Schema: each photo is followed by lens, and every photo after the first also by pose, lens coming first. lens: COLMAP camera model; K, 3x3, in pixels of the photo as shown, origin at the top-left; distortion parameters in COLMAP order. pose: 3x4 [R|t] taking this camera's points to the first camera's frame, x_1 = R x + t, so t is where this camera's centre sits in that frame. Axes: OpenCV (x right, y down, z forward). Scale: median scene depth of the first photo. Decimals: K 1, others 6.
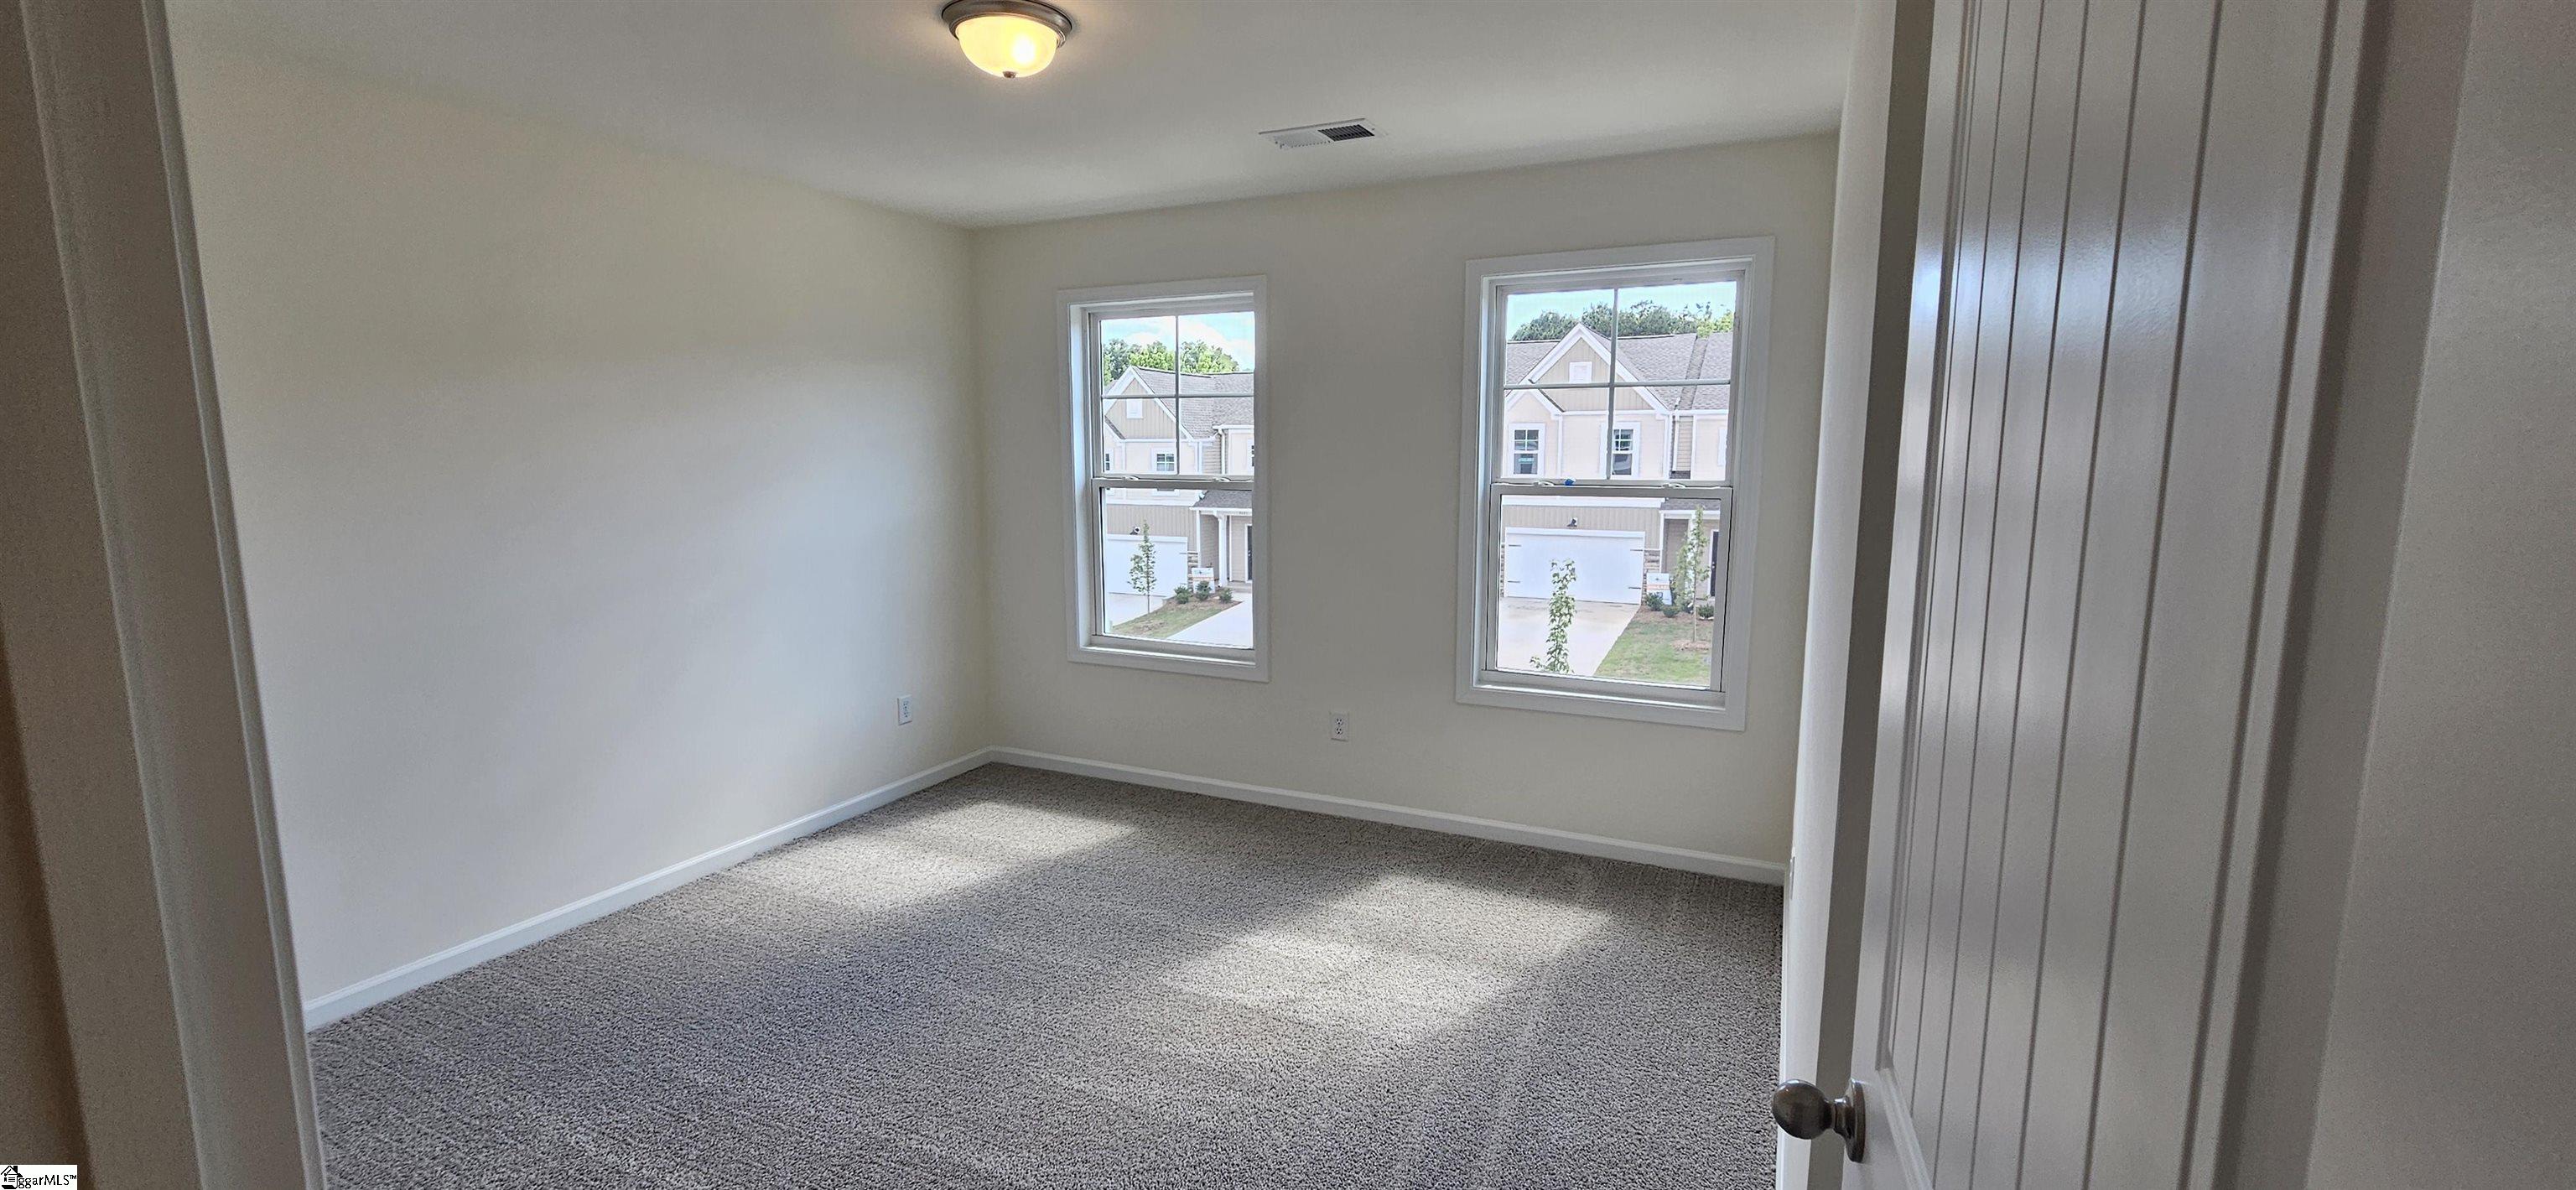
lens RADIAL K [[1076.4, 0, 1289.4], [0, 1076.4, 608.9], [0, 0, 1]] dist [0.000900, 0.000024]
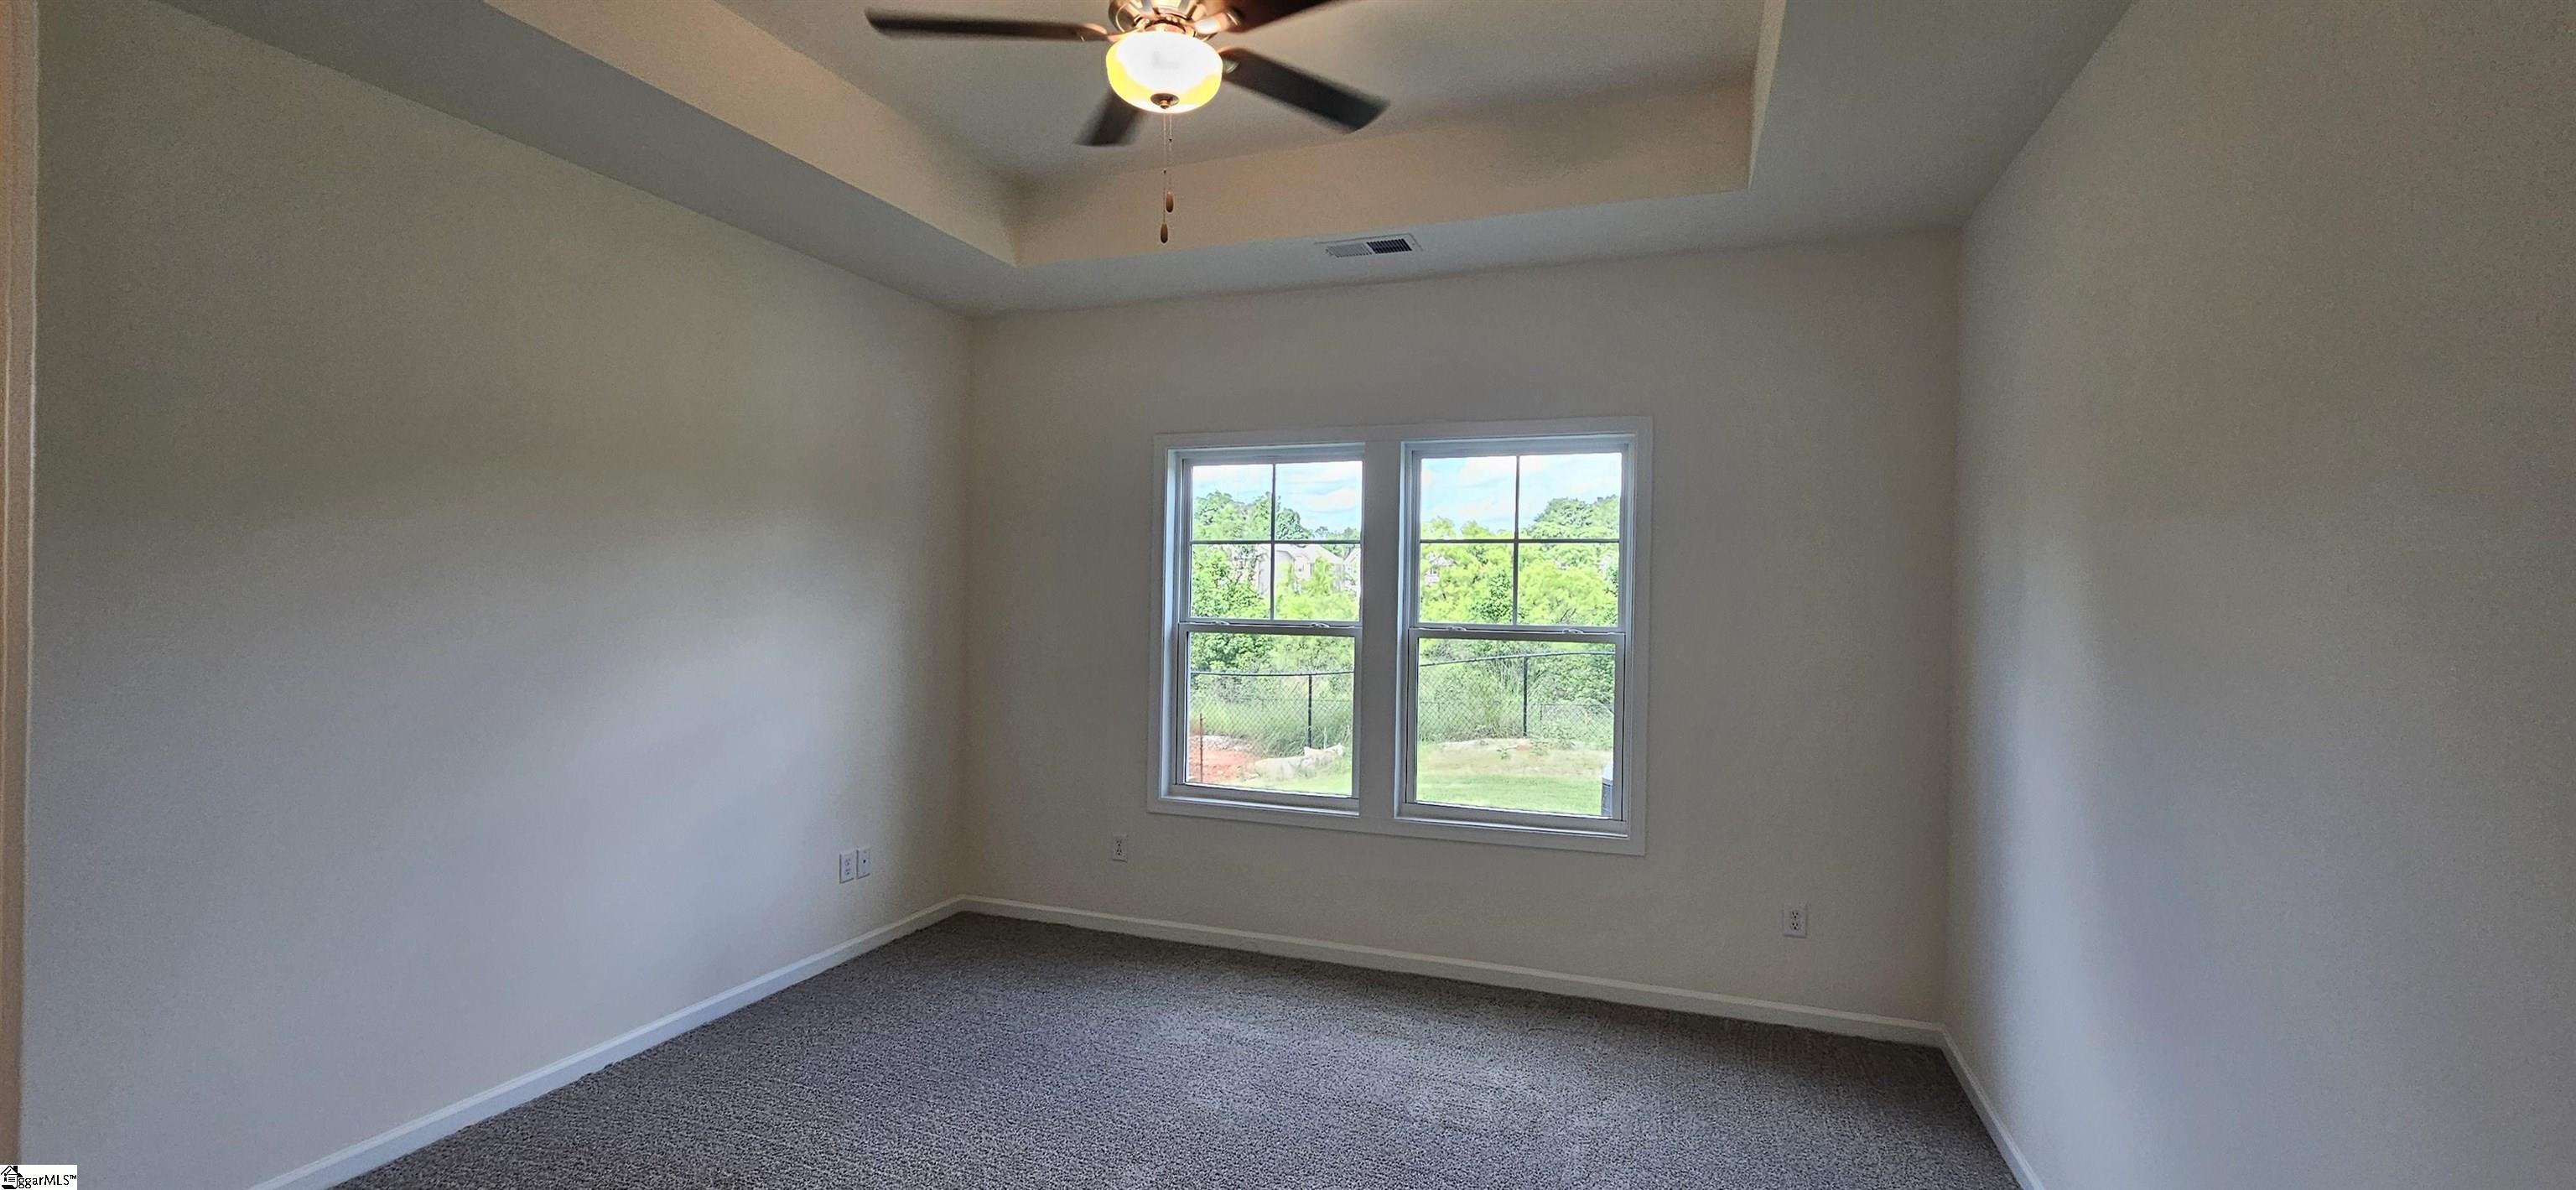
lens RADIAL K [[1005.6, 0, 1303.1], [0, 1005.6, 586.4], [0, 0, 1]] dist [0.016131, 0.000016]
pose [[0.993539, 0.014376, 0.112581, -0.171710], [0.003096, 0.988144, -0.153499, -0.011716], [-0.113453, 0.152856, 0.981715, 0.081186]]
